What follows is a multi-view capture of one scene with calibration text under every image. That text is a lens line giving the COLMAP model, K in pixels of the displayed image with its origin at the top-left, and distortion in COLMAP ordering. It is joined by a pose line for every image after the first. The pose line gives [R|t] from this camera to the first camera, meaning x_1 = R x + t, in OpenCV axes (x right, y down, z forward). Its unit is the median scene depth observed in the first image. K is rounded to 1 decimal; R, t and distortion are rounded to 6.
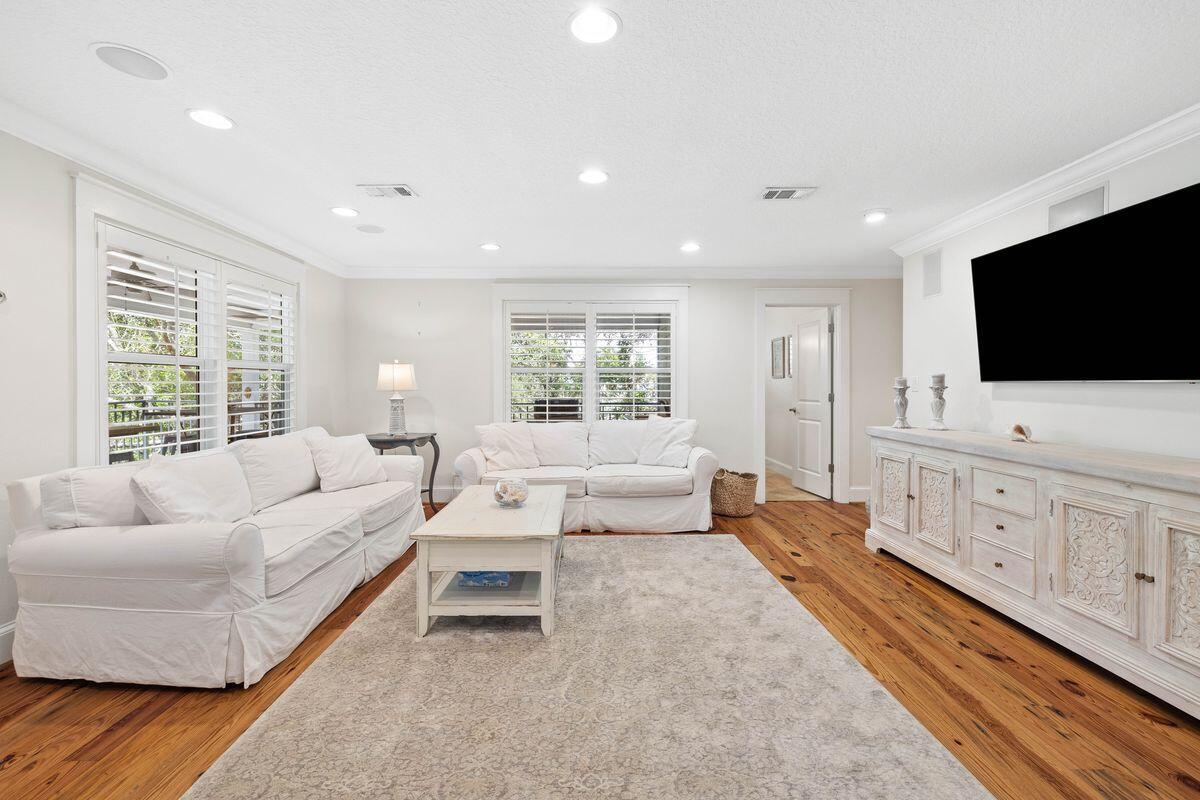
lens RADIAL K [[508.1, 0, 592.2], [0, 508.1, 385.0], [0, 0, 1]] dist [0.002695, 0.000216]
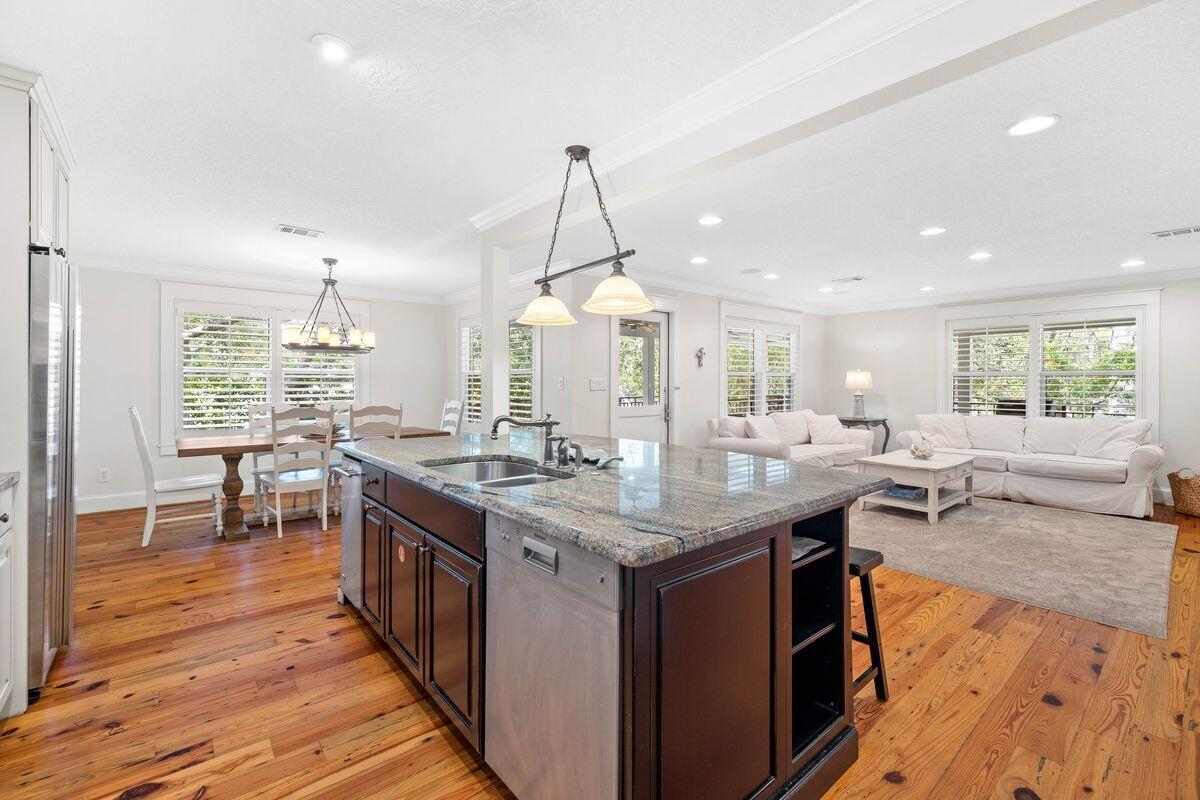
lens RADIAL K [[508.1, 0, 592.2], [0, 508.1, 385.0], [0, 0, 1]] dist [0.002695, 0.000216]
pose [[0.632414, 0.006139, -0.774606, 0.331005], [-0.002648, 0.999980, 0.005763, -0.009479], [0.774626, -0.001594, 0.632418, -0.662884]]
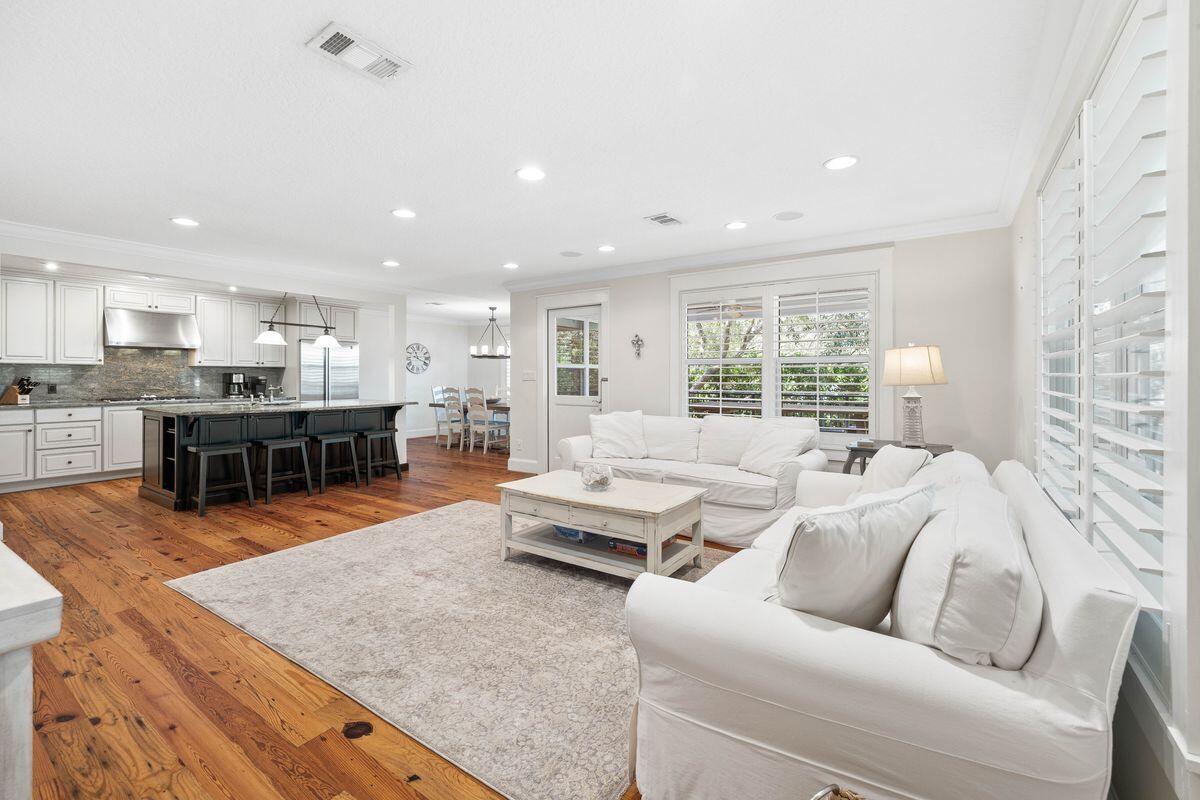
lens RADIAL K [[516.3, 0, 591.7], [0, 516.3, 372.7], [0, 0, 1]] dist [0.007855, -0.000752]
pose [[-0.583066, -0.006820, -0.812396, 0.546132], [-0.000831, 0.999969, -0.007799, -0.000808], [0.812424, -0.003872, -0.583054, 1.202559]]
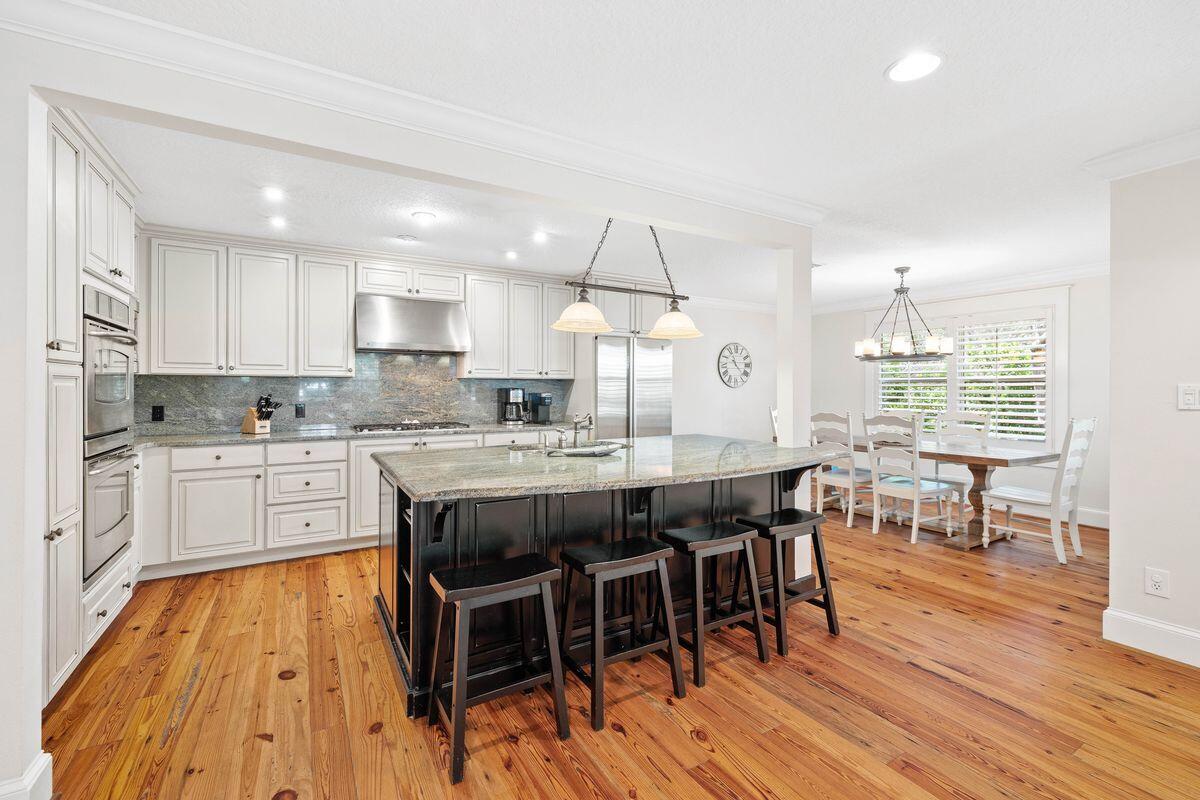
lens RADIAL K [[516.3, 0, 591.7], [0, 516.3, 372.7], [0, 0, 1]] dist [0.007855, -0.000752]
pose [[-0.869835, -0.016810, -0.493056, 0.242079], [-0.001824, 0.999522, -0.030861, -0.011614], [0.493339, -0.025945, -0.869450, 0.289201]]
